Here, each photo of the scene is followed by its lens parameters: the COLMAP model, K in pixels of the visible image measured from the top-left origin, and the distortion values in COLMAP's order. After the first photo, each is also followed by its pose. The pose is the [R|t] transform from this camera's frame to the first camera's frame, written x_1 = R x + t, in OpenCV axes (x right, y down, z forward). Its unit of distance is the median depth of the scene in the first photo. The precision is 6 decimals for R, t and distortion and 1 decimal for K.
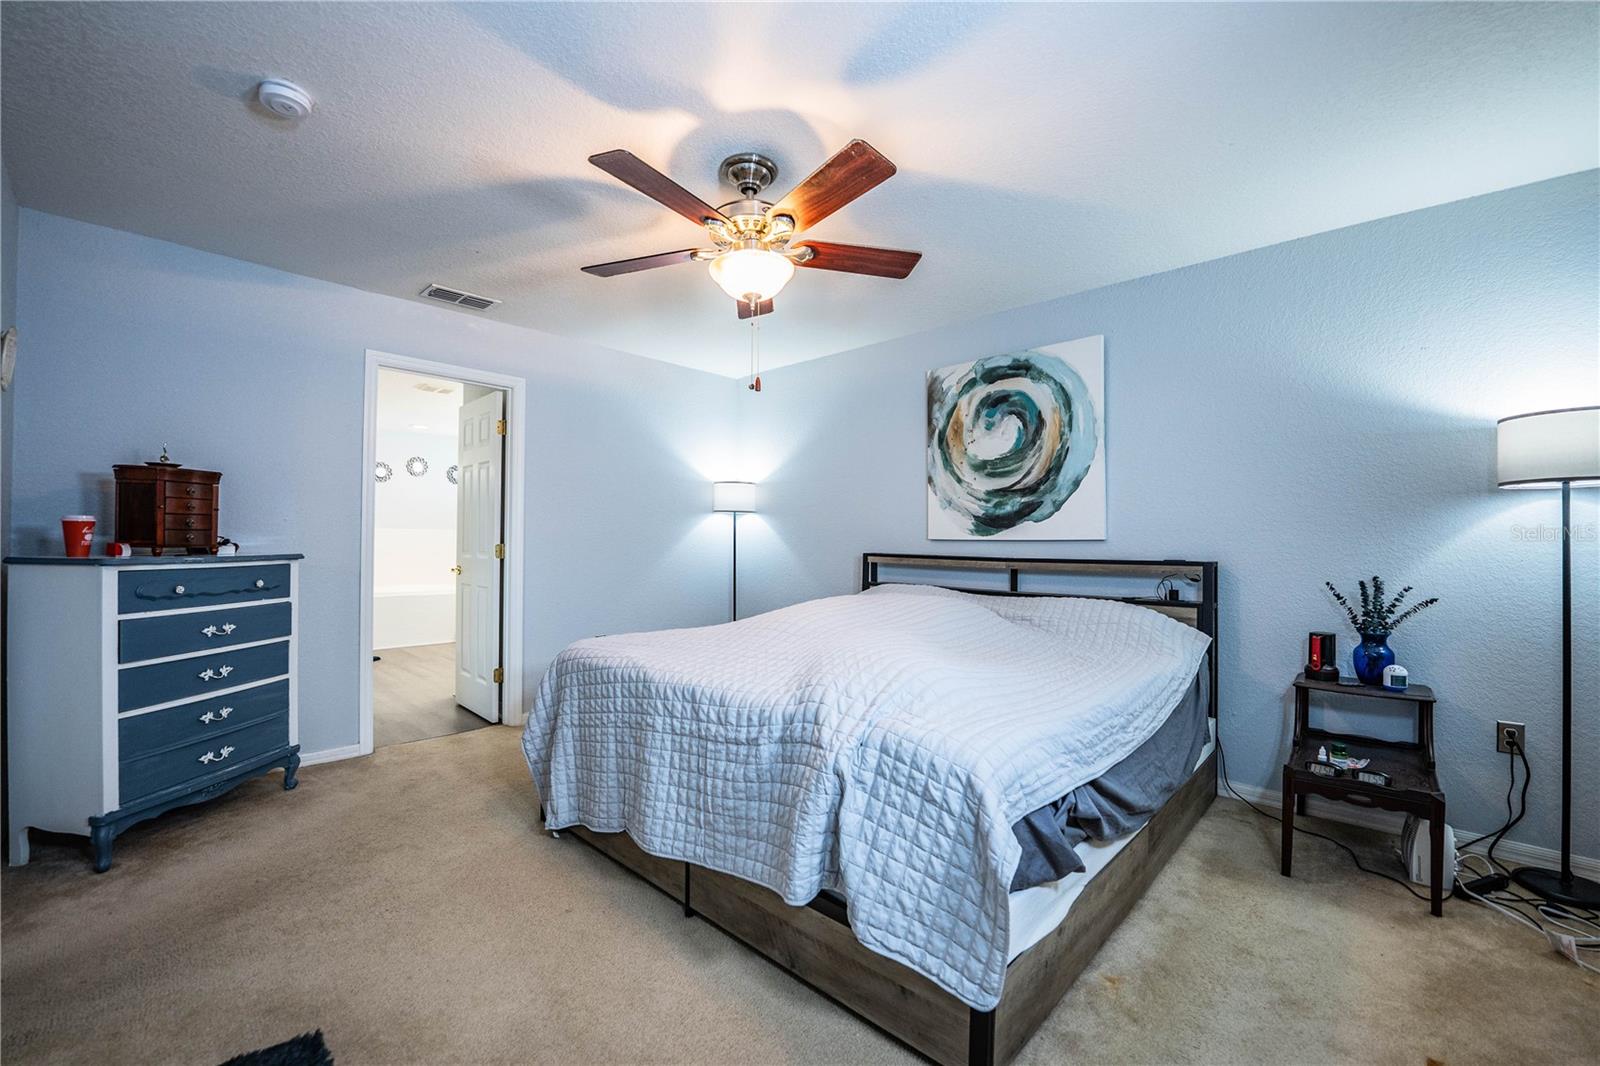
lens RADIAL K [[653.1, 0, 805.2], [0, 653.1, 539.2], [0, 0, 1]] dist [-0.021661, 0.002138]
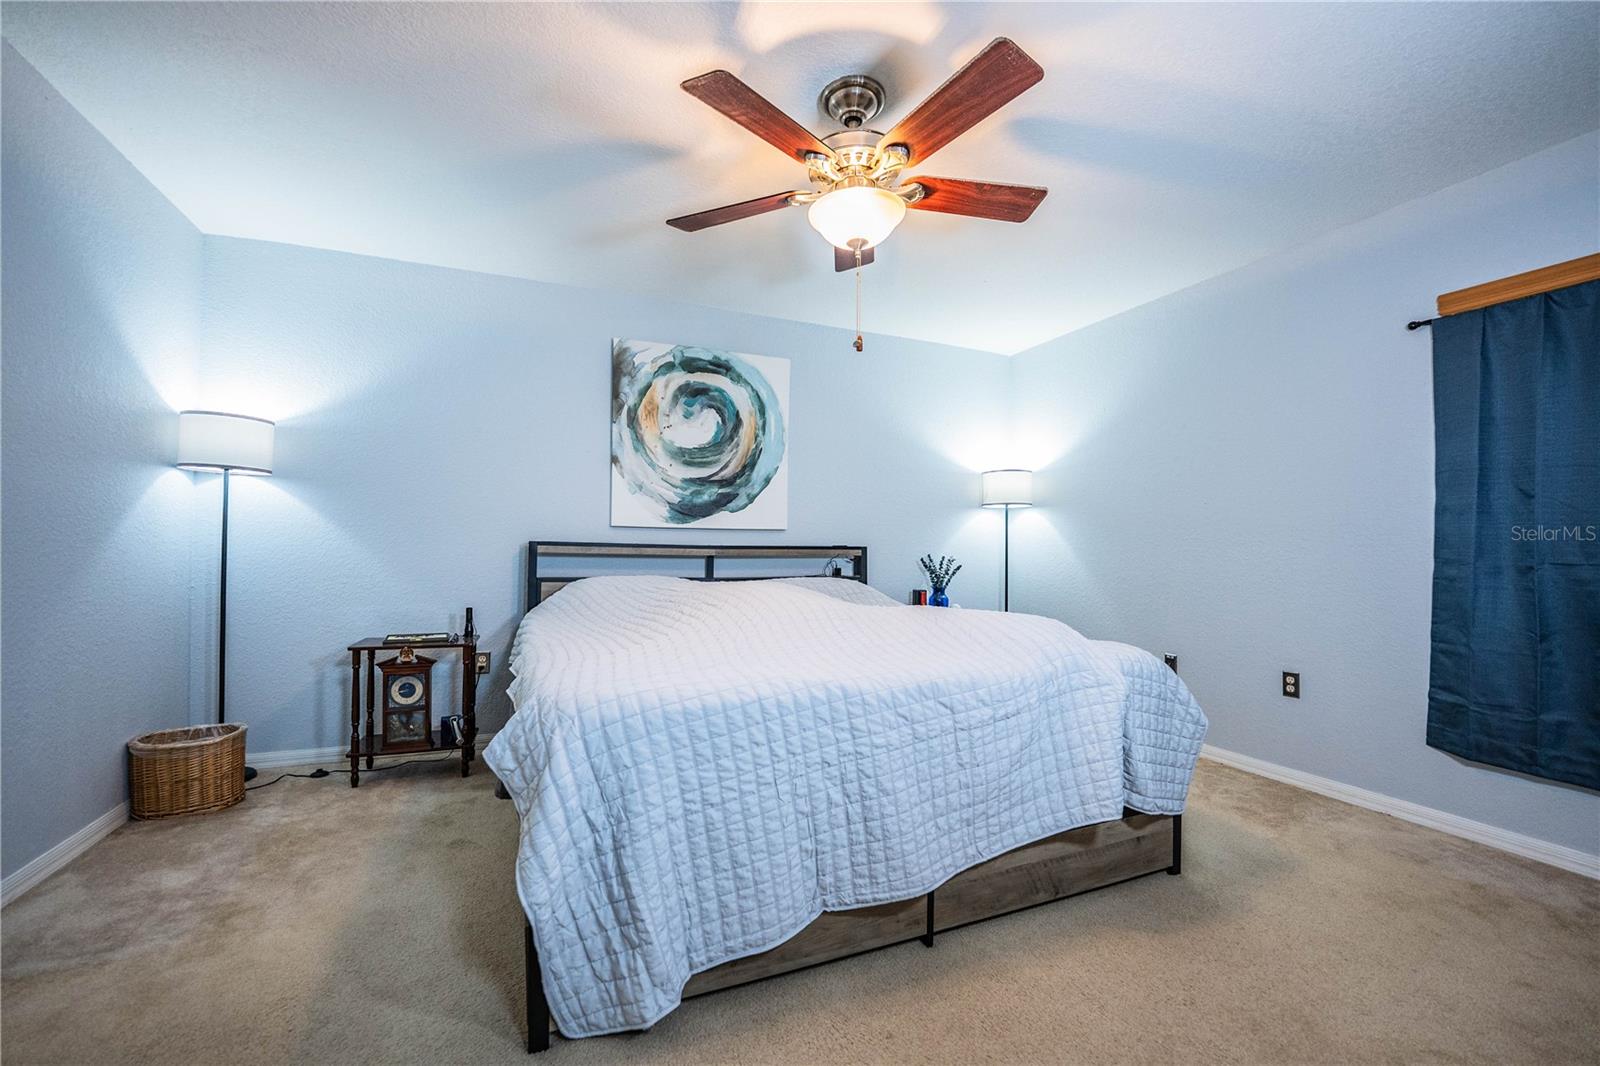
lens RADIAL K [[653.1, 0, 804.7], [0, 653.1, 529.8], [0, 0, 1]] dist [-0.021661, 0.002138]
pose [[0.401054, 0.004656, 0.916042, -0.581354], [-0.021440, 0.999761, 0.004306, -0.004004], [-0.915803, -0.021367, 0.401058, 0.436761]]
